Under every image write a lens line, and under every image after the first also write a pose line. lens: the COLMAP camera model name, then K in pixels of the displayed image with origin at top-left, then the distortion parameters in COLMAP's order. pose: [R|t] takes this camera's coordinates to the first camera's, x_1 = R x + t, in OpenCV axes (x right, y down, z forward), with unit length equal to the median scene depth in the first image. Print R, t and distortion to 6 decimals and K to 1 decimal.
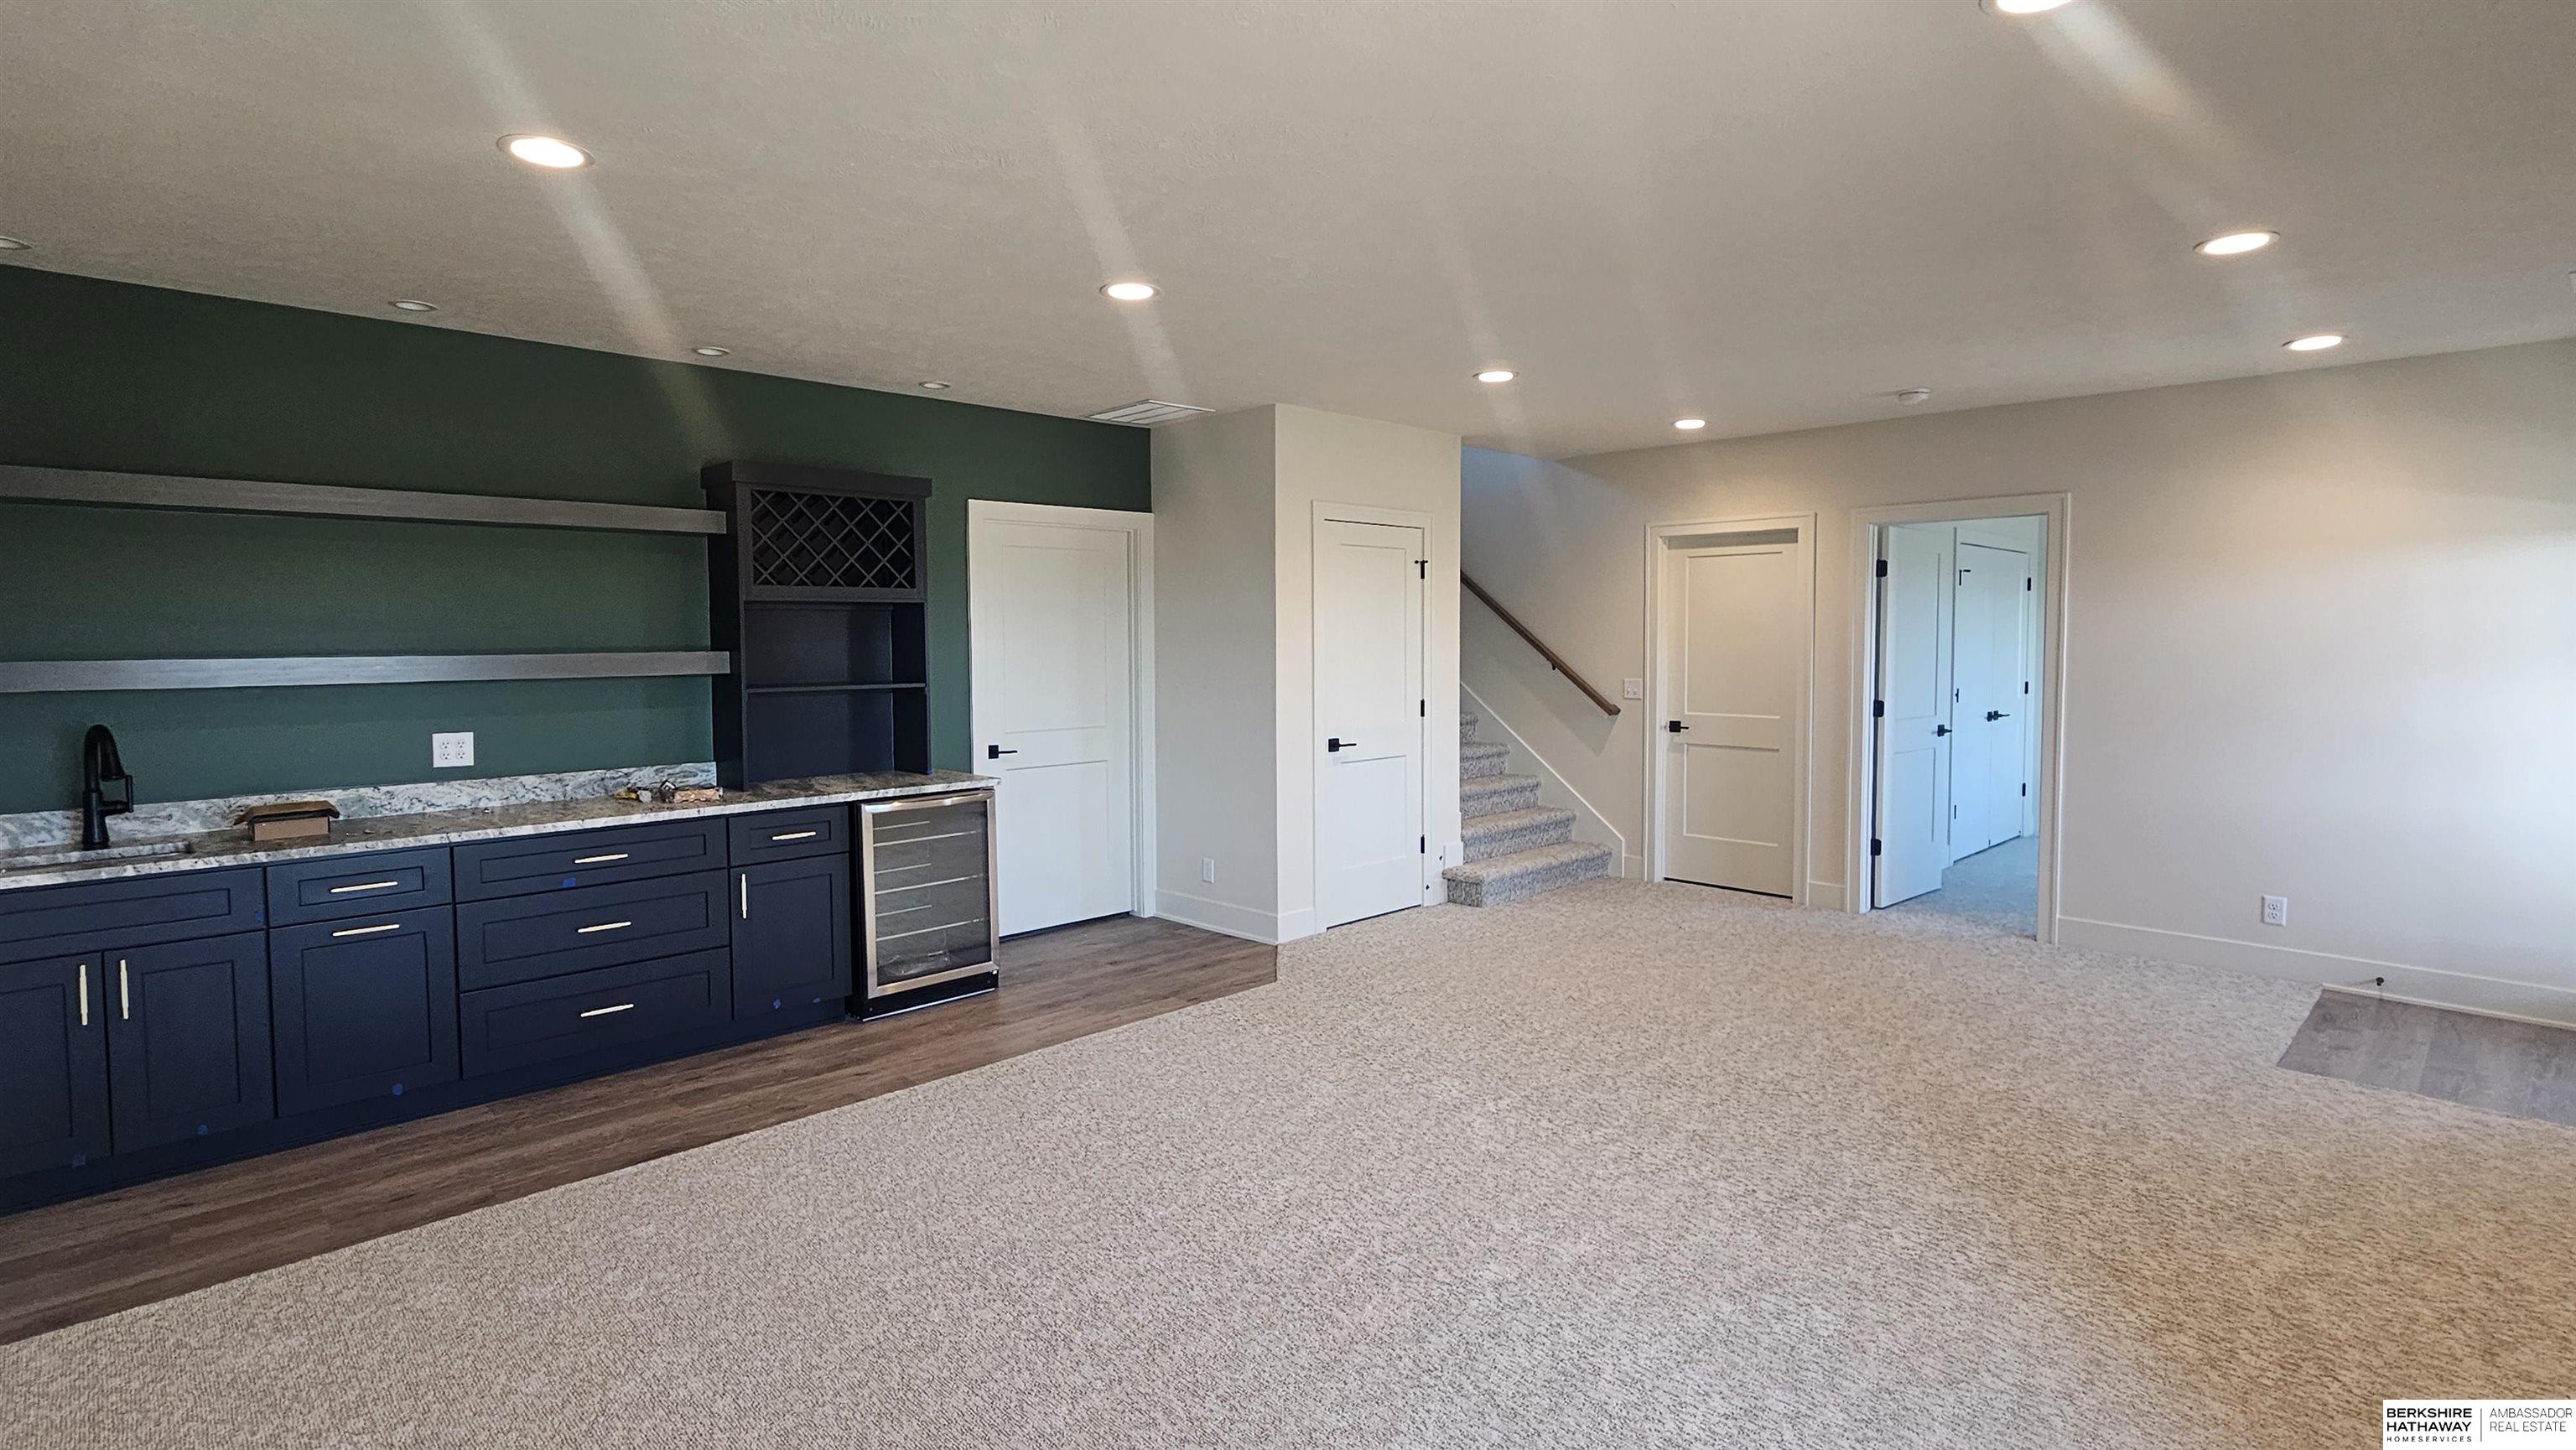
lens RADIAL K [[1348.8, 0, 1272.9], [0, 1348.8, 703.1], [0, 0, 1]] dist [0.000298, 0.000481]
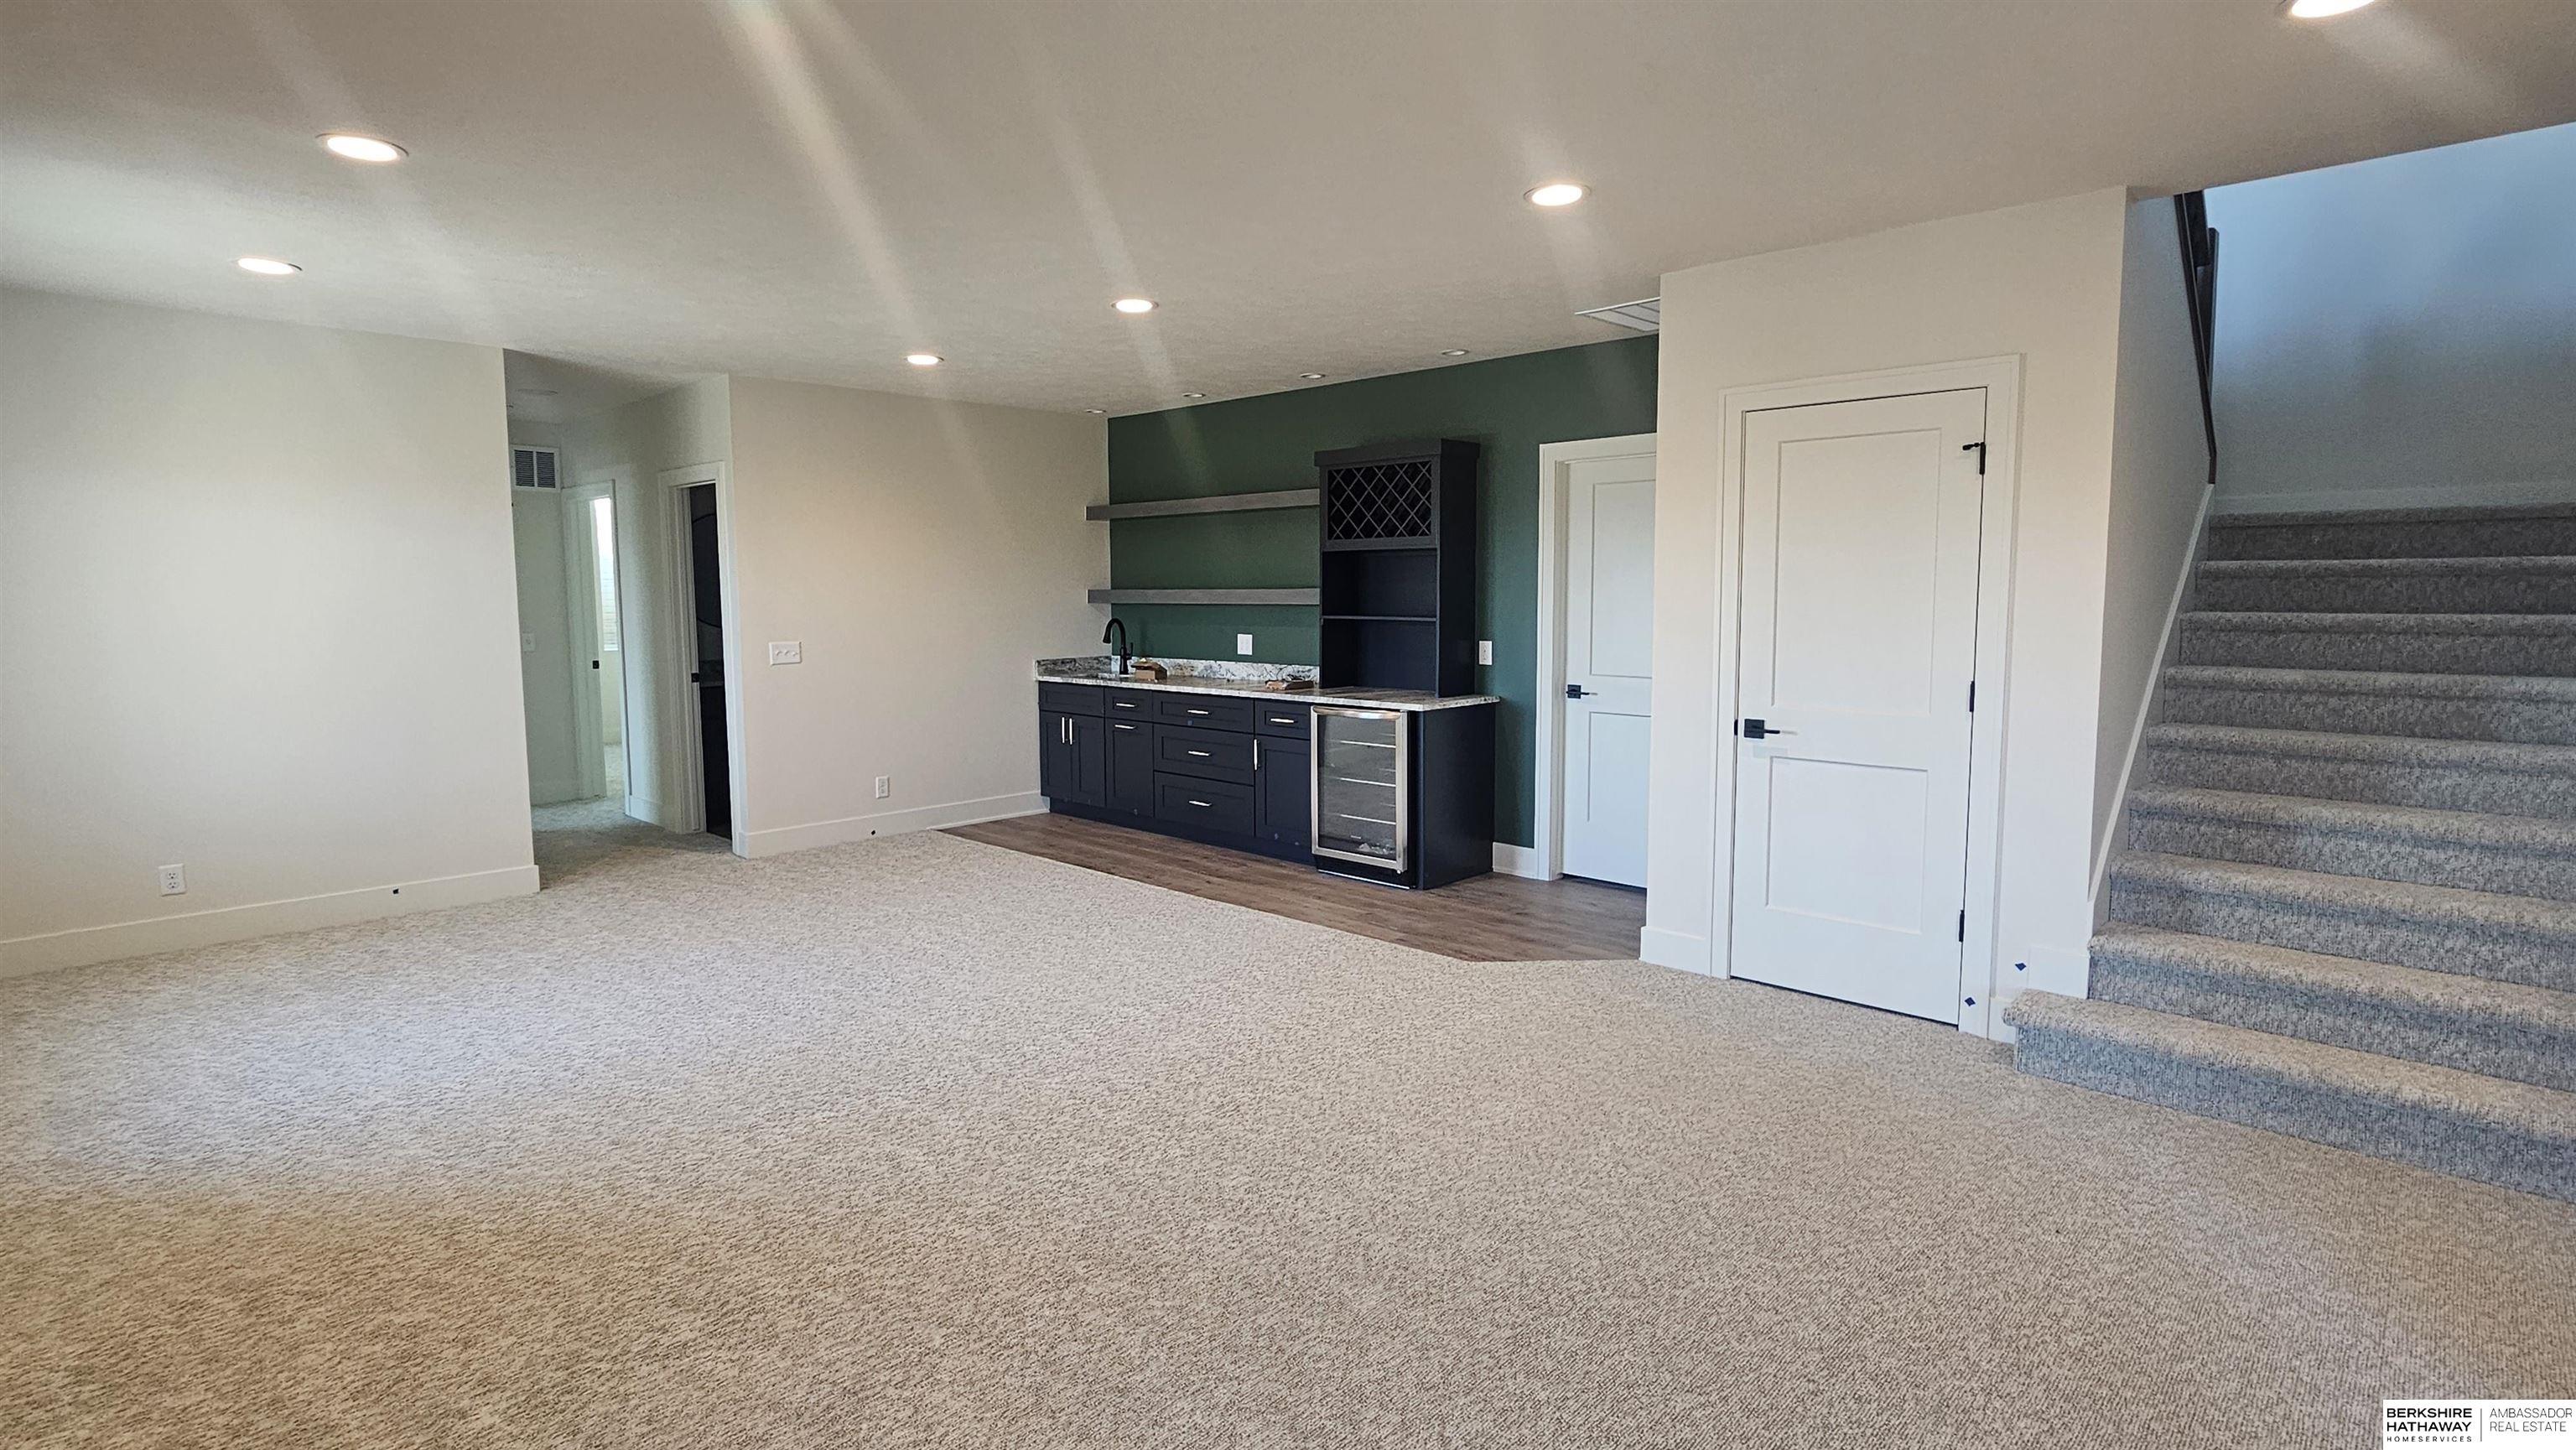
lens RADIAL K [[1348.8, 0, 1272.9], [0, 1348.8, 703.1], [0, 0, 1]] dist [0.000298, 0.000481]
pose [[-0.061355, 0.091316, -0.993930, 1.002529], [-0.044322, 0.994575, 0.094112, -0.049424], [0.997131, 0.049827, -0.056975, 1.030807]]
